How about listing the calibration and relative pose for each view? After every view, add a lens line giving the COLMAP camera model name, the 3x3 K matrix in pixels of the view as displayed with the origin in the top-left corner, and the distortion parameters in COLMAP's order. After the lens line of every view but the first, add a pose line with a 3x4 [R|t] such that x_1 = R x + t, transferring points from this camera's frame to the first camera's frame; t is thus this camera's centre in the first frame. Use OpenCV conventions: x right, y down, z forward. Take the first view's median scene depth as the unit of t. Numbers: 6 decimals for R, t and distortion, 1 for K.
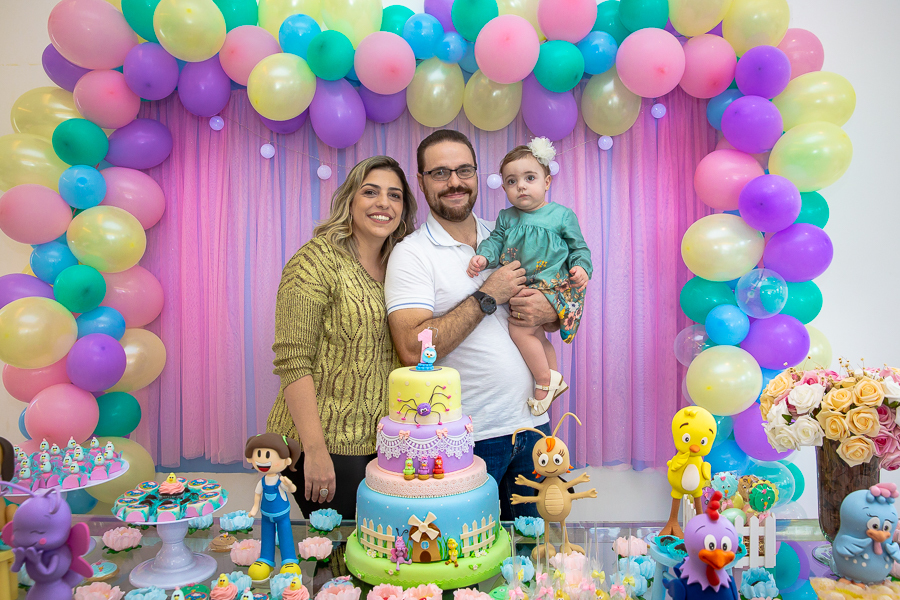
lens RADIAL K [[733.7, 0, 432.4], [0, 733.7, 299.9], [0, 0, 1]] dist [-0.060357, 0.019148]
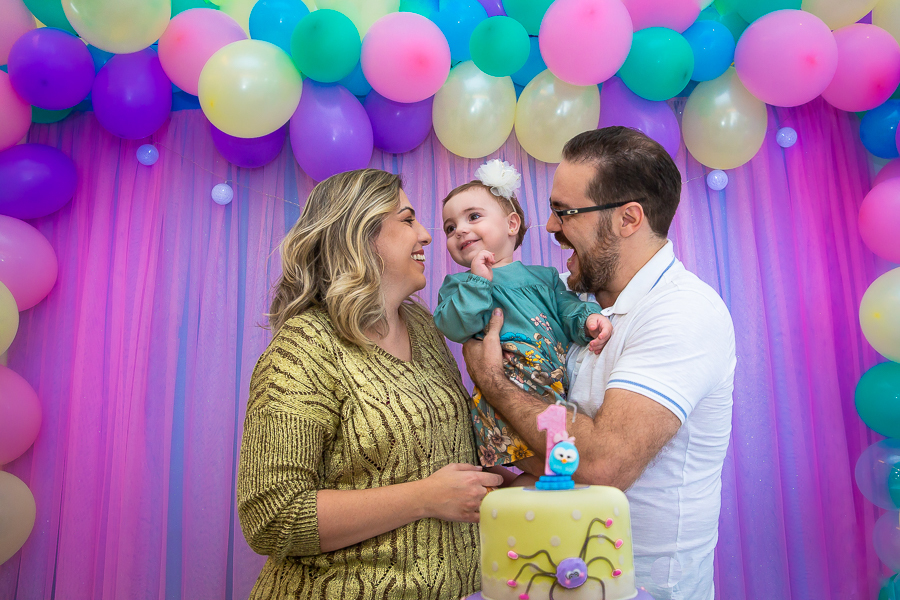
lens RADIAL K [[776.9, 0, 450.0], [0, 776.9, 300.0], [0, 0, 1]] dist [-0.039931, 0.000150]
pose [[0.995987, 0.001484, 0.089481, -0.090611], [0.018954, 0.973681, -0.227128, 0.064282], [-0.087463, 0.227912, 0.969745, 0.352078]]
